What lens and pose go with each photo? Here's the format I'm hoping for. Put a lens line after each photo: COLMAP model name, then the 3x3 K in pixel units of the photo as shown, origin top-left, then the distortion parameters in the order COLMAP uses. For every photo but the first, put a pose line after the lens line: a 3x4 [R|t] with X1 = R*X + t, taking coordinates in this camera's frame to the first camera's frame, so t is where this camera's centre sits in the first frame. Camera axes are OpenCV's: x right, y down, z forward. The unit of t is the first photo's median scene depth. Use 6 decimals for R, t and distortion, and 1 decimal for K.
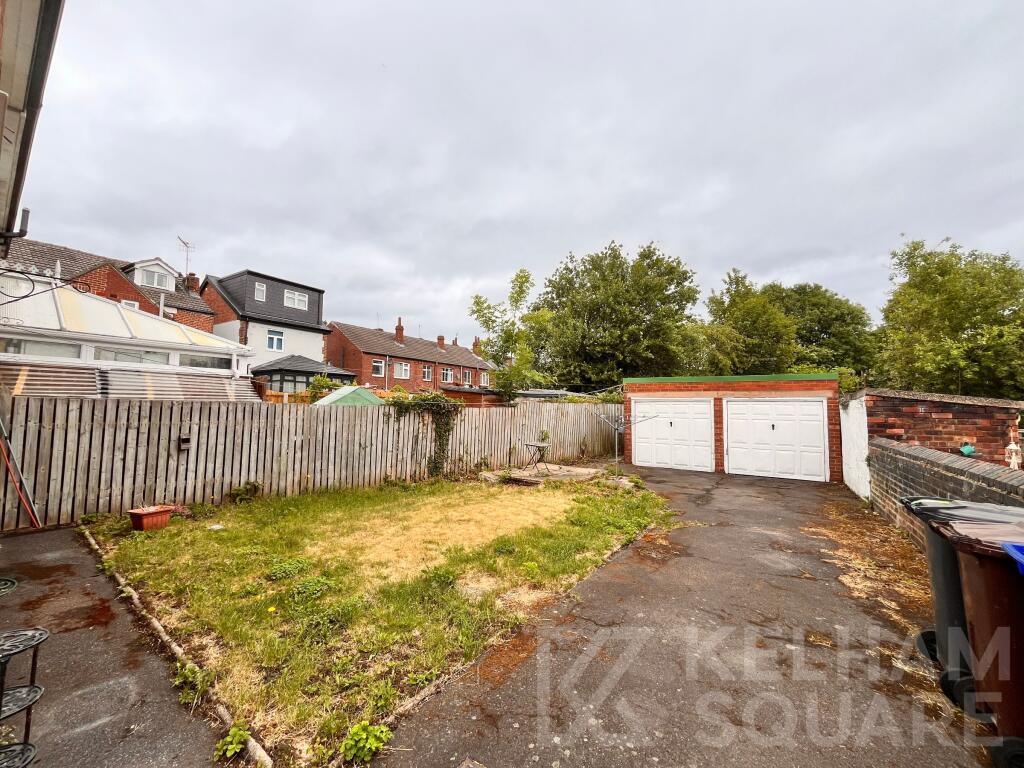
lens RADIAL K [[414.6, 0, 512.0], [0, 414.6, 384.0], [0, 0, 1]] dist [0.002445, 0.000523]
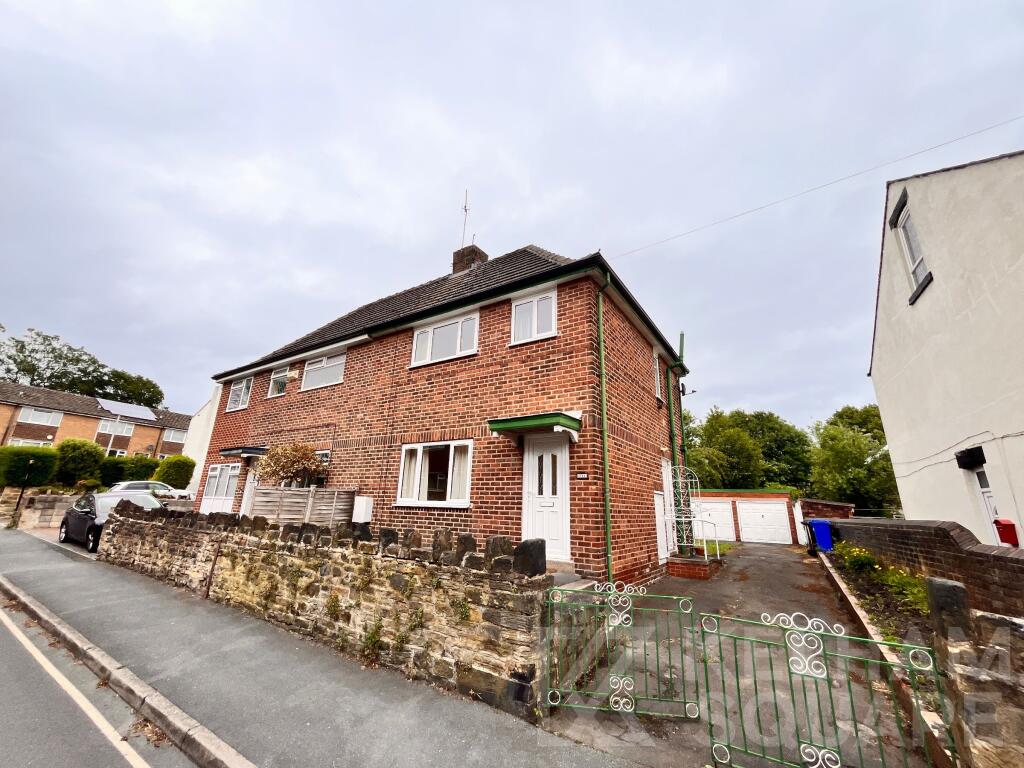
lens RADIAL K [[414.6, 0, 512.0], [0, 414.6, 384.0], [0, 0, 1]] dist [0.002445, 0.000523]
pose [[0.996983, 0.038367, 0.067472, -0.283457], [-0.021621, 0.972156, -0.233333, -0.009307], [-0.074545, 0.231171, 0.970053, -0.385199]]
